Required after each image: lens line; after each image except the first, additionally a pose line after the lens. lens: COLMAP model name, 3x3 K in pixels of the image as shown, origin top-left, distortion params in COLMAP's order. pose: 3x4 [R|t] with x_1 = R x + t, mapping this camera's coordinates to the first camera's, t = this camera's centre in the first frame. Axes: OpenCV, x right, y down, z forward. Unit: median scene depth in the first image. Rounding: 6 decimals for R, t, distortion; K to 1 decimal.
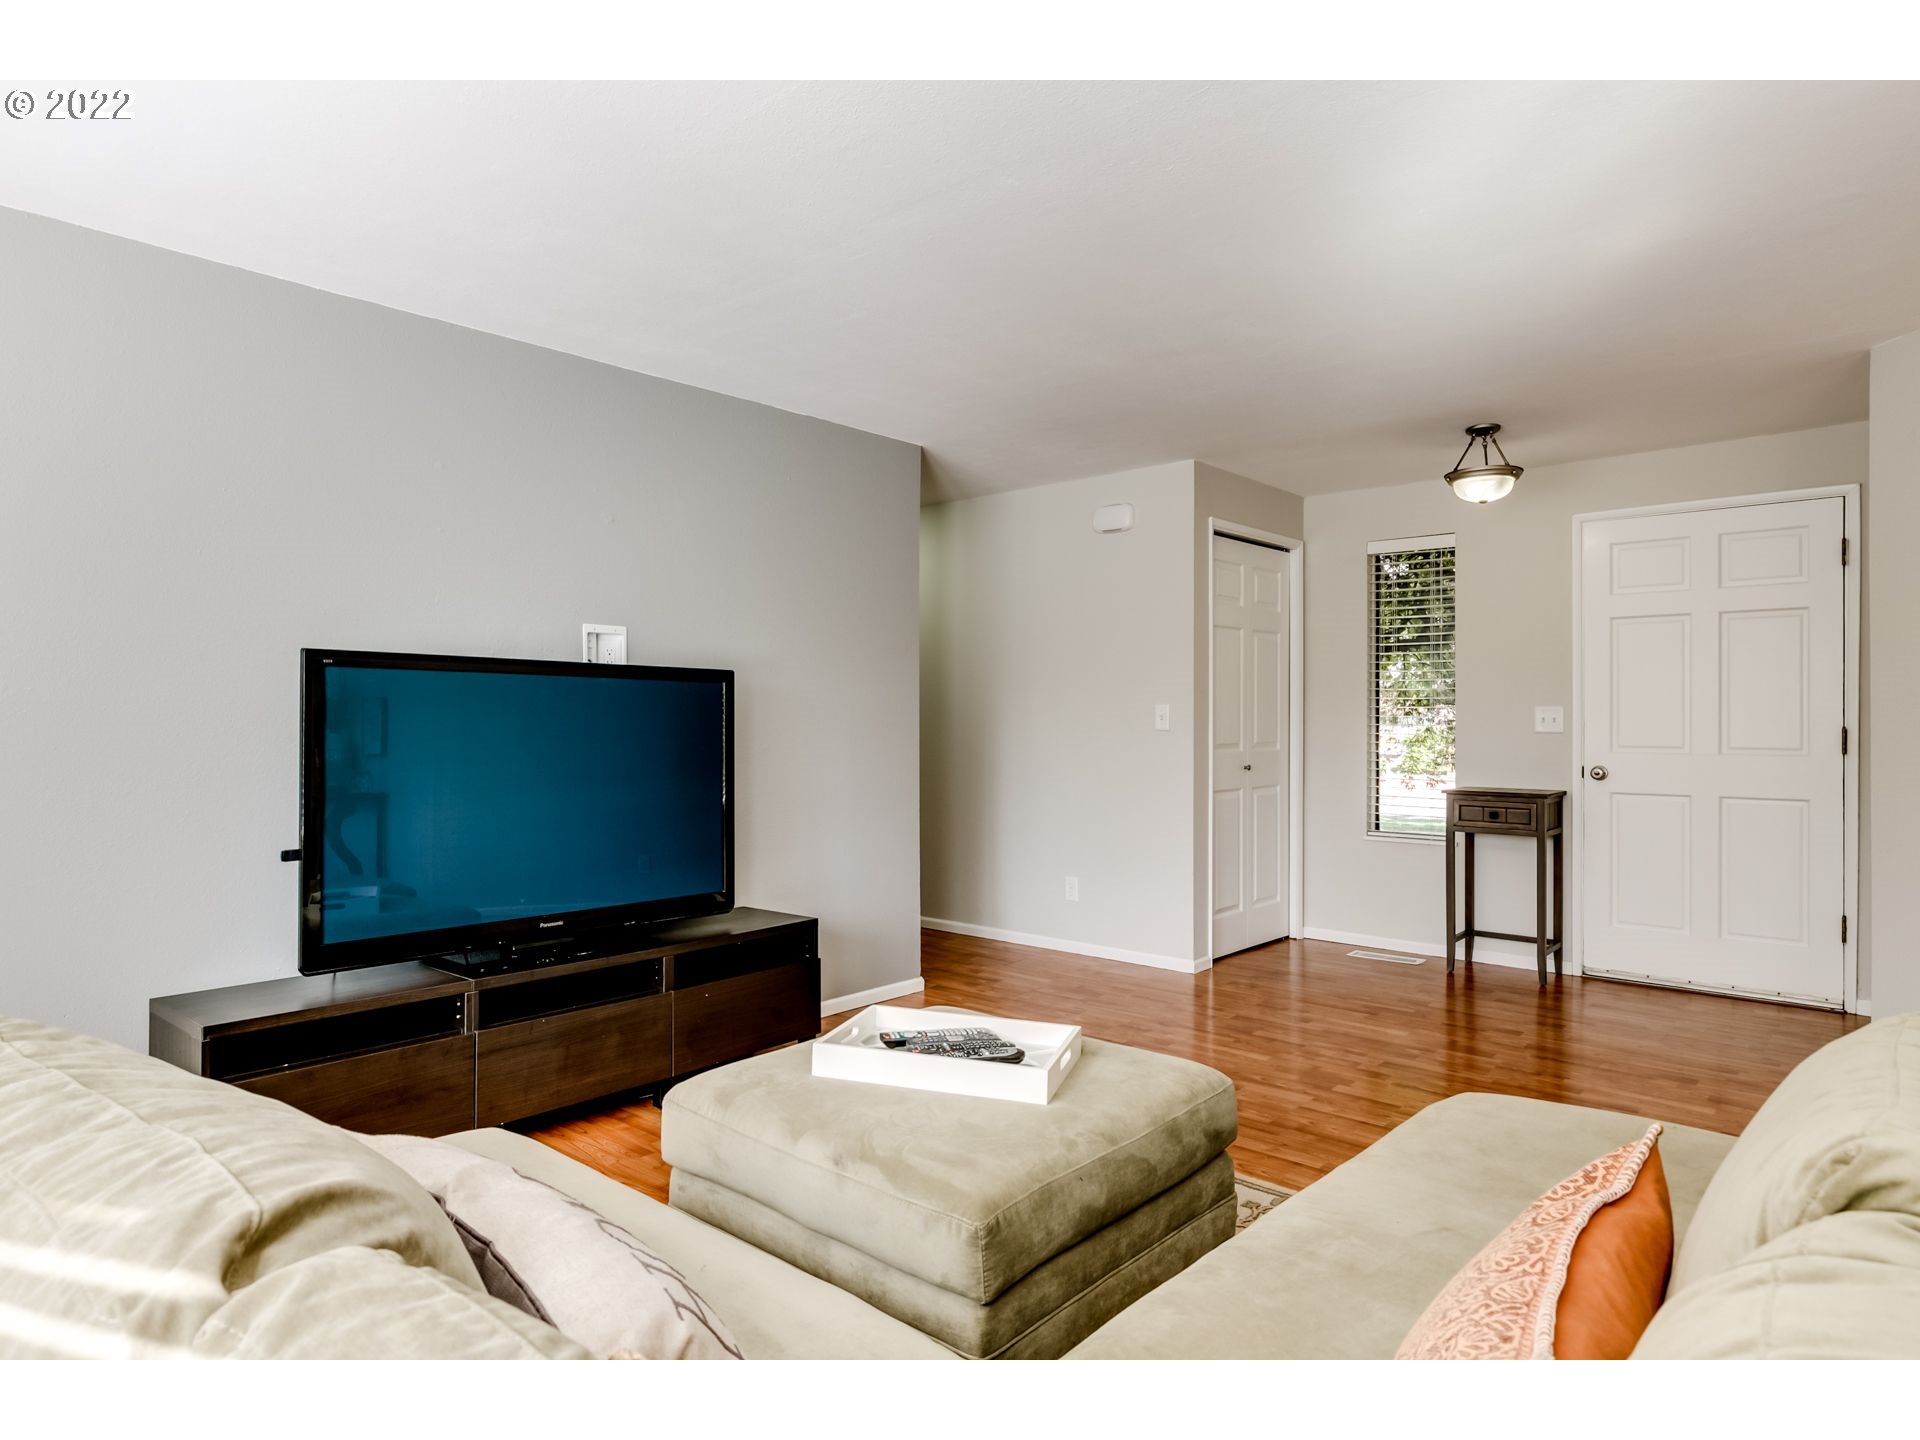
lens RADIAL K [[1118.7, 0, 955.7], [0, 1118.7, 711.1], [0, 0, 1]] dist [0.005313, -0.004514]
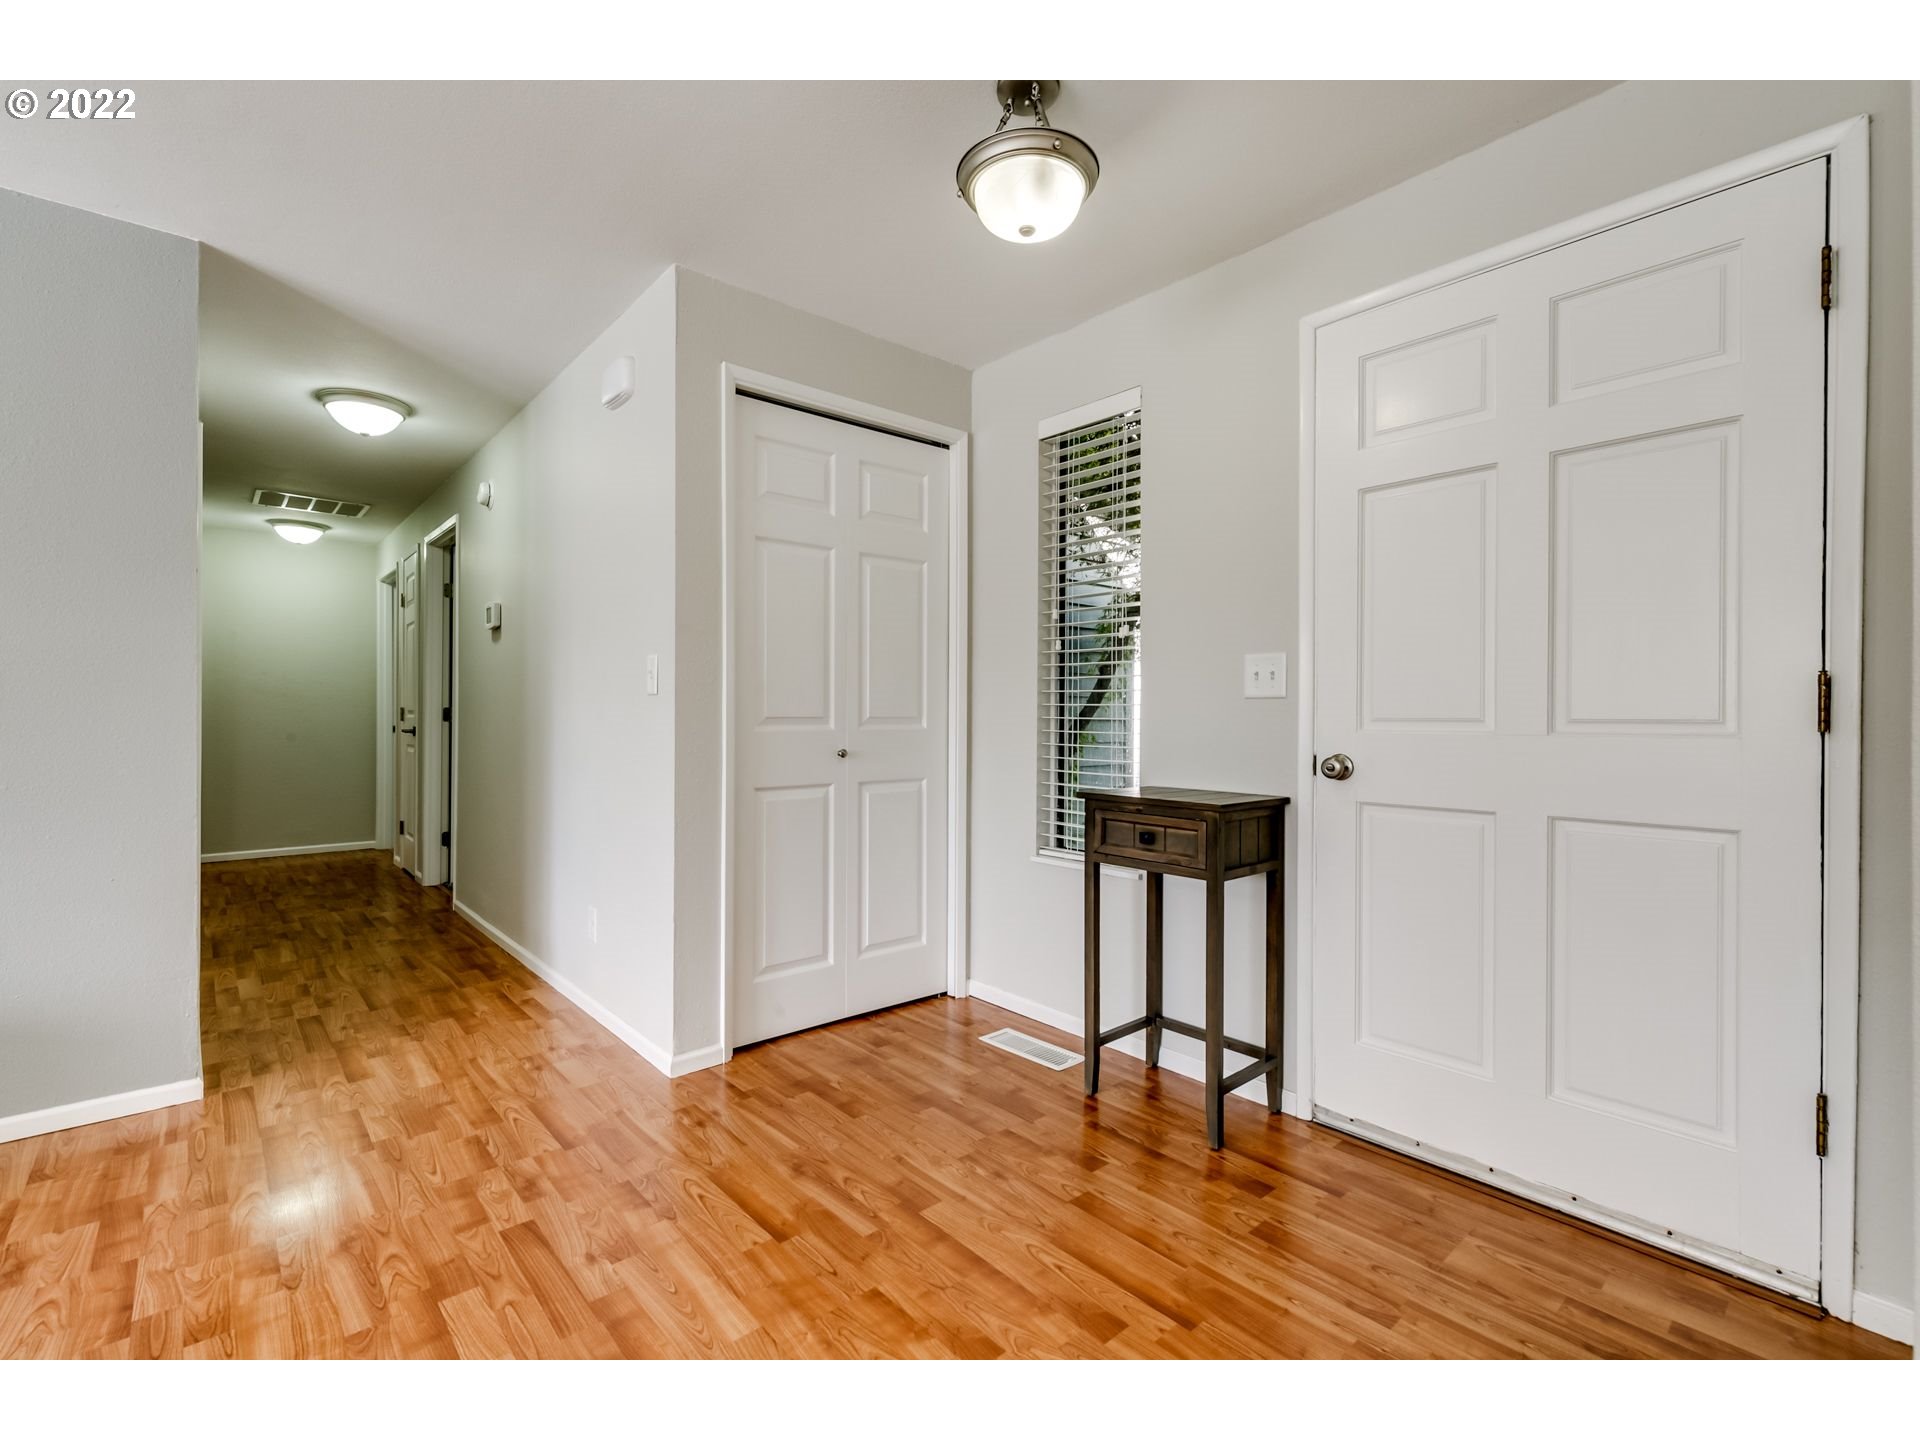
lens RADIAL K [[861.7, 0, 954.7], [0, 861.7, 712.3], [0, 0, 1]] dist [0.005231, -0.001530]
pose [[0.990322, -0.000203, -0.138789, 0.439550], [0.000963, 0.999985, 0.005411, 0.024990], [0.138786, -0.005492, 0.990307, 0.539141]]
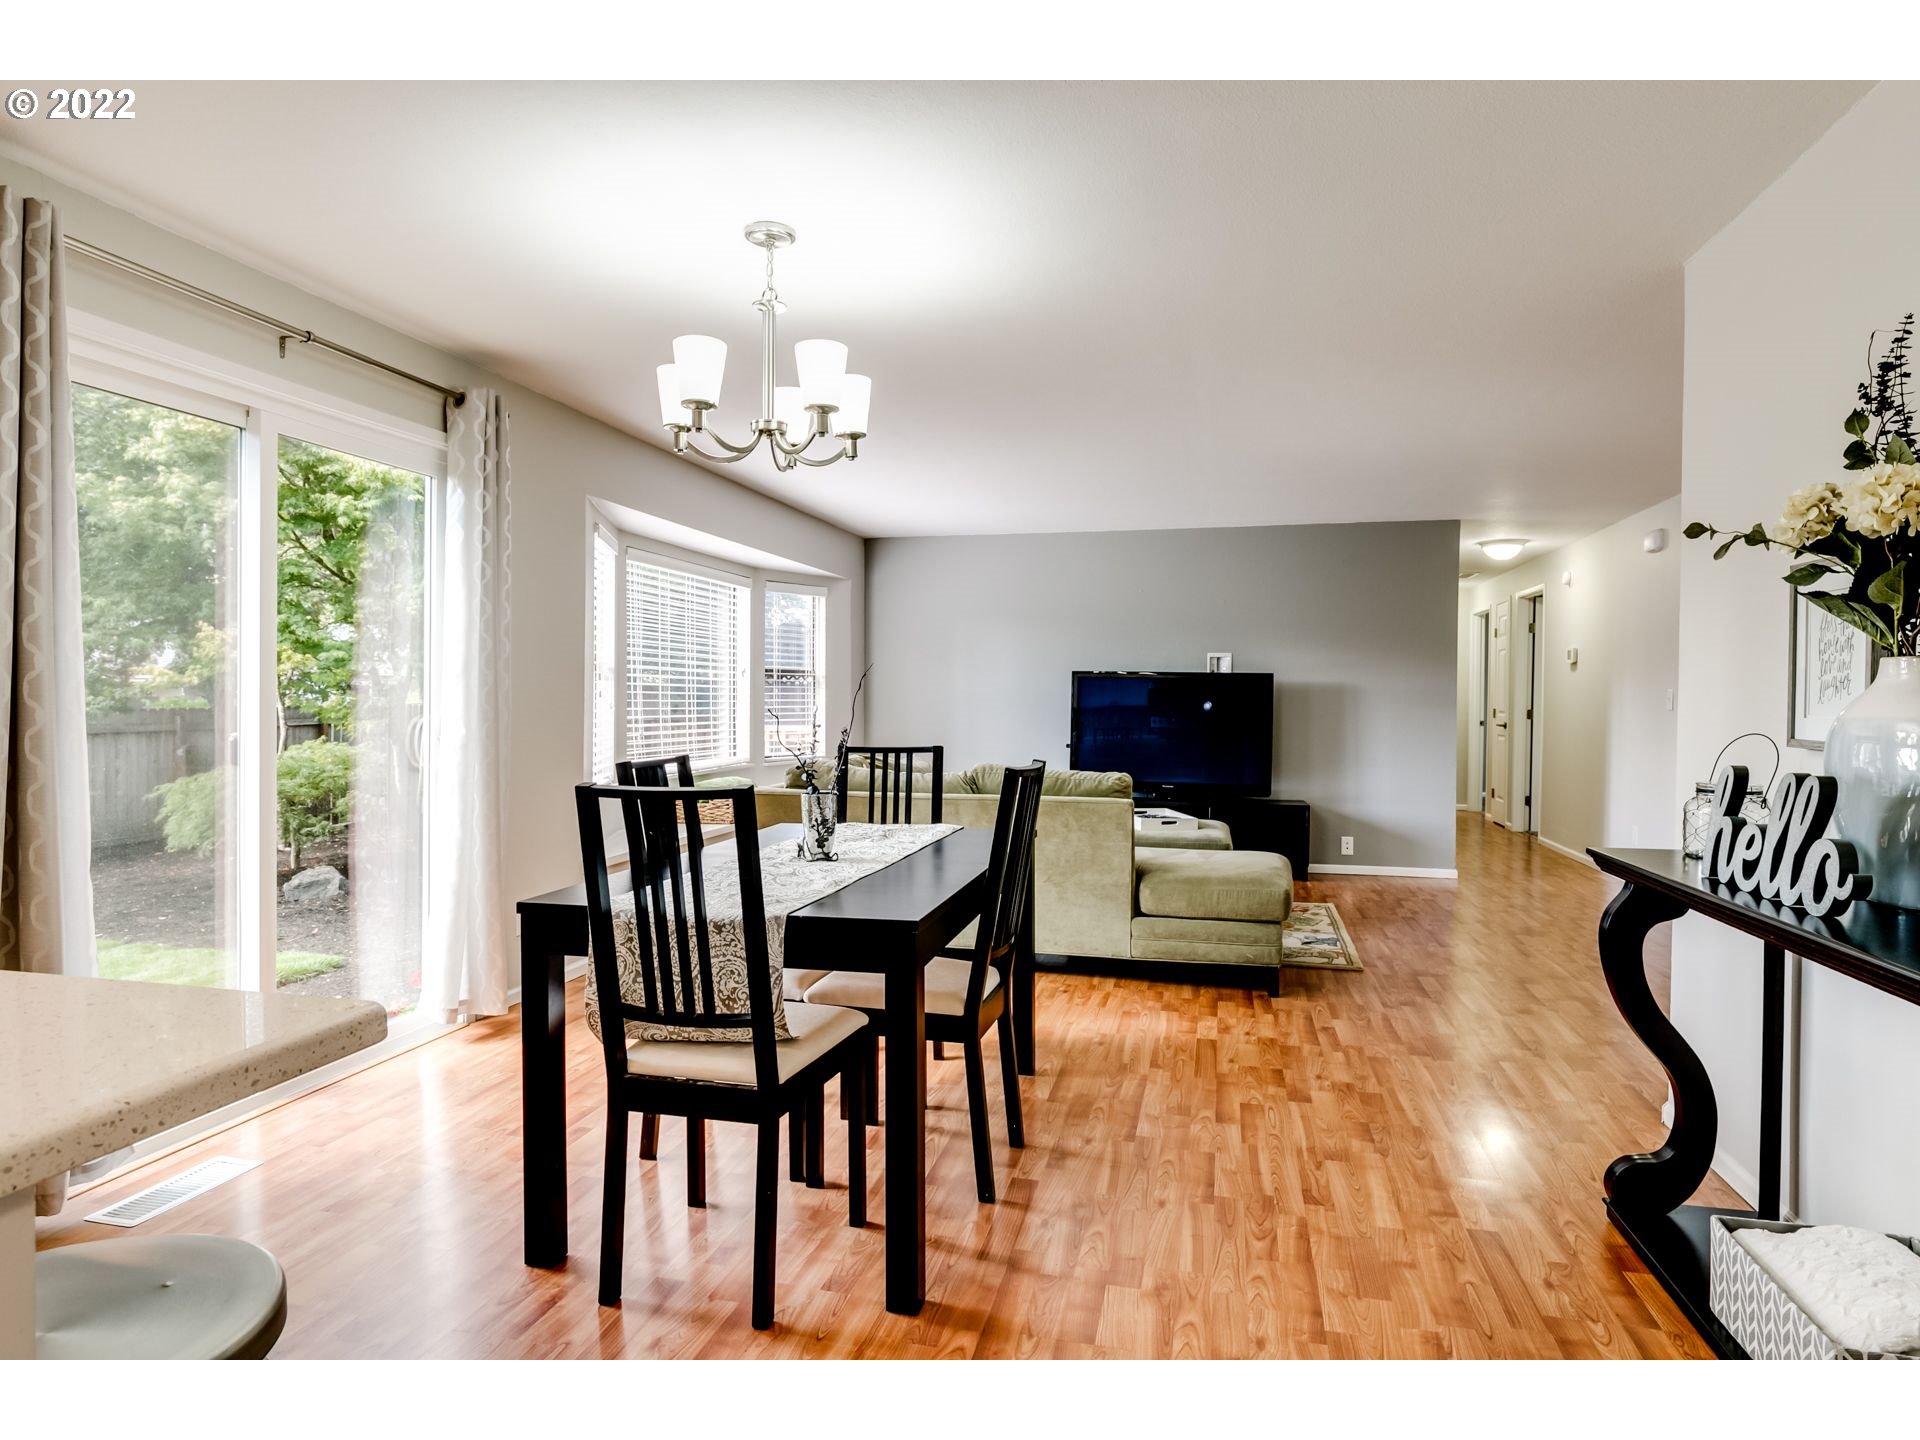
lens RADIAL K [[1118.7, 0, 945.4], [0, 1118.7, 707.3], [0, 0, 1]] dist [0.005313, -0.004514]
pose [[0.456615, 0.009638, -0.889612, 0.947224], [-0.002596, 0.999951, 0.009501, 0.004501], [0.889661, -0.002028, 0.456618, -0.293316]]
